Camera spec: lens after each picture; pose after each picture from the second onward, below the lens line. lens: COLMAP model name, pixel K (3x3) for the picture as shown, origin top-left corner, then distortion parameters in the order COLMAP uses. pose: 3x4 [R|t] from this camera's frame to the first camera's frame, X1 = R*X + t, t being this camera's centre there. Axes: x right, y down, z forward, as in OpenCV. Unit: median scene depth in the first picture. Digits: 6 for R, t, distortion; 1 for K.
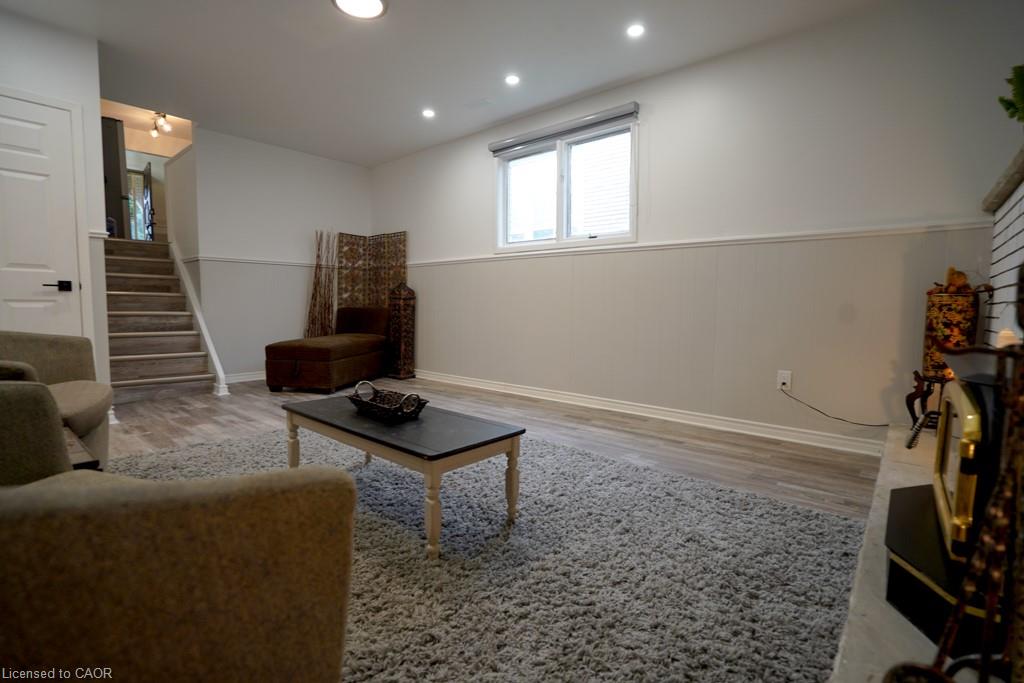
lens RADIAL K [[468.9, 0, 514.6], [0, 468.9, 338.6], [0, 0, 1]] dist [-0.030201, -0.000068]
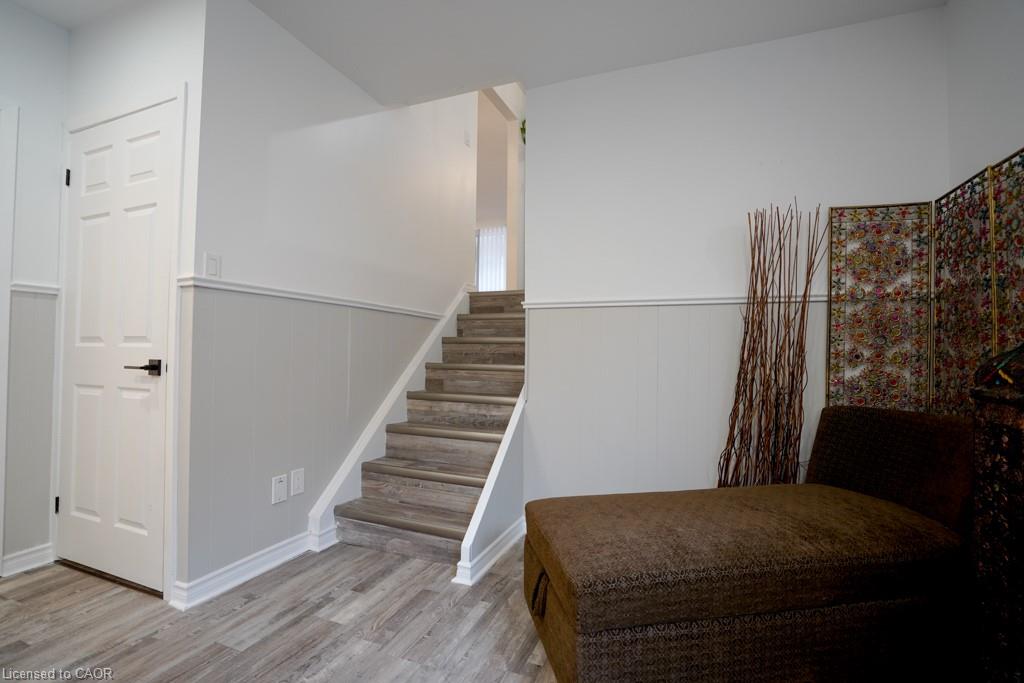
lens RADIAL K [[468.9, 0, 513.8], [0, 468.9, 342.8], [0, 0, 1]] dist [-0.030201, -0.000068]
pose [[0.322441, -0.026491, -0.946219, -0.105320], [-0.075204, 0.995732, -0.053504, -0.077247], [0.943598, 0.088411, 0.319072, 0.635607]]
